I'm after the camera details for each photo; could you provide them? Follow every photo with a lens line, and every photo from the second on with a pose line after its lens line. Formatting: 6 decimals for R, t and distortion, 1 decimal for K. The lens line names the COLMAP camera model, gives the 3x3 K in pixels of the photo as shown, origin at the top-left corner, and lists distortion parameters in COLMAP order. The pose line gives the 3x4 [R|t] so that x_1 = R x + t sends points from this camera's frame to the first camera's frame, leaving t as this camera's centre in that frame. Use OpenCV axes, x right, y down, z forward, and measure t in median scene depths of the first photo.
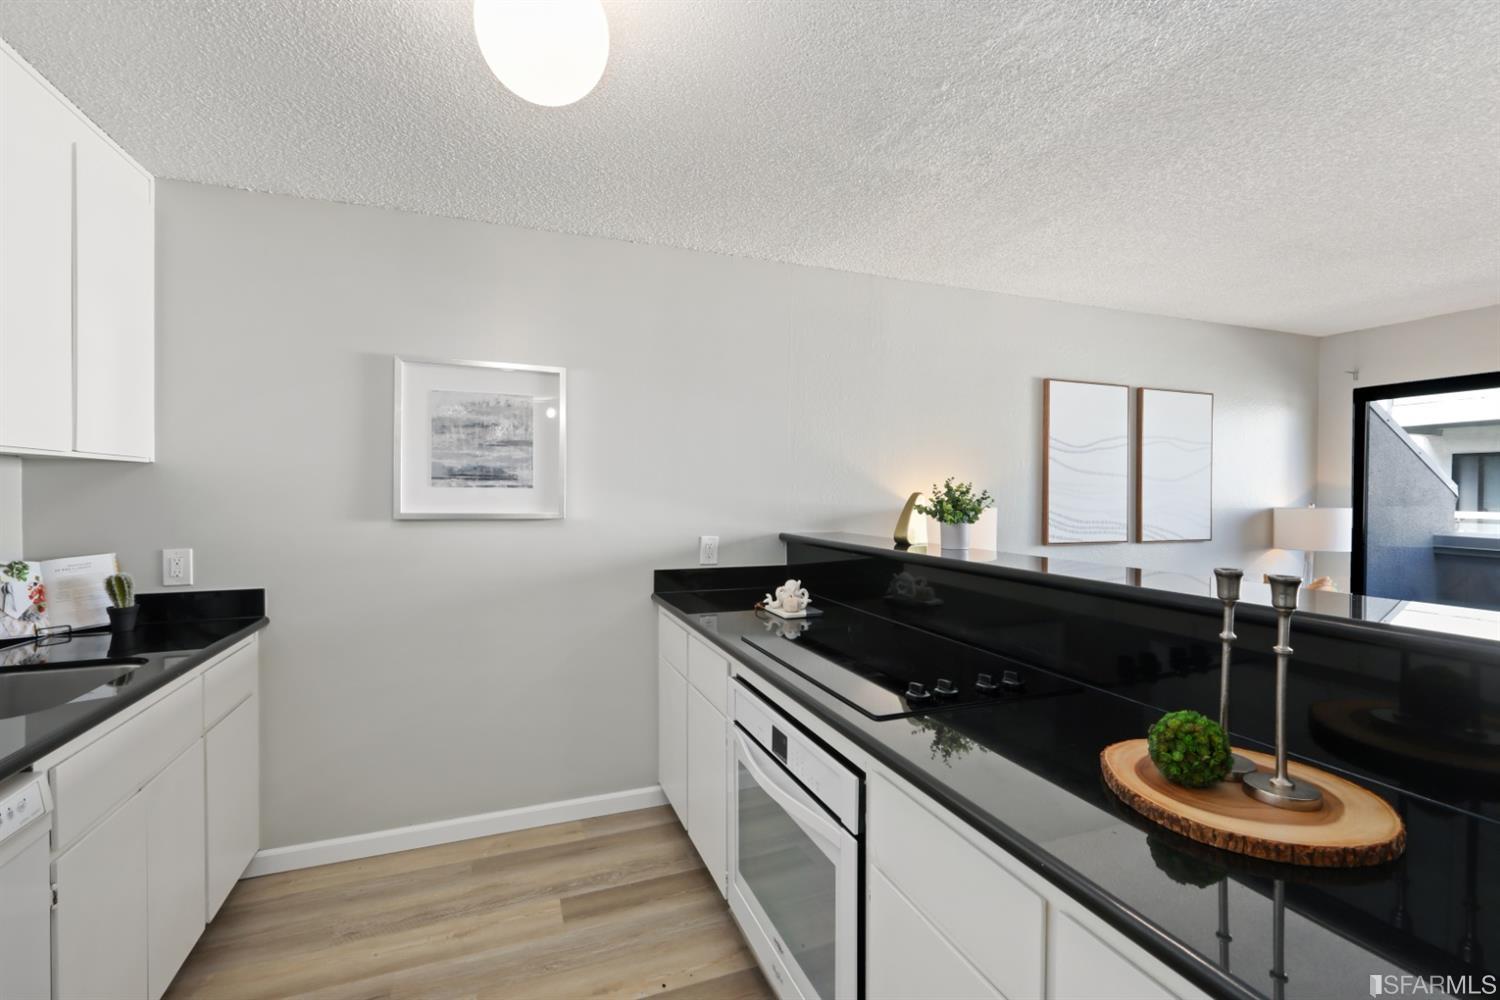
lens RADIAL K [[677.7, 0, 777.2], [0, 677.7, 502.5], [0, 0, 1]] dist [0.002589, 0.000352]
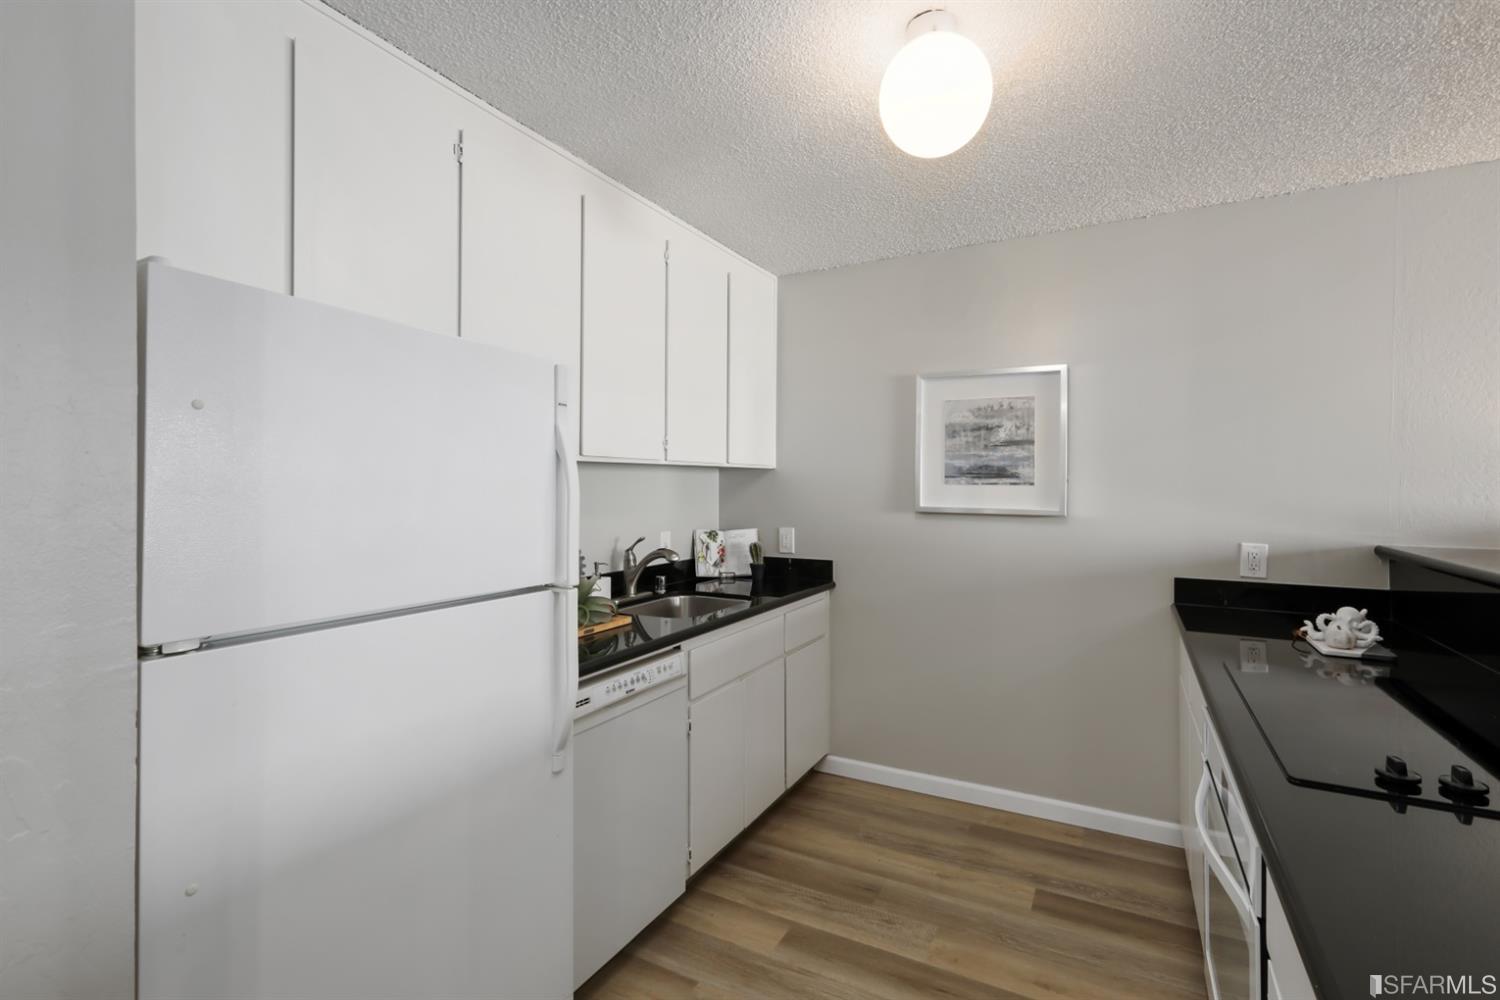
lens RADIAL K [[694.0, 0, 766.0], [0, 694.0, 489.4], [0, 0, 1]] dist [-0.000671, 0.000321]
pose [[0.642704, 0.002644, -0.766110, 0.200962], [-0.012962, 0.999888, -0.007424, -0.002064], [0.766005, 0.014702, 0.642667, 0.009445]]
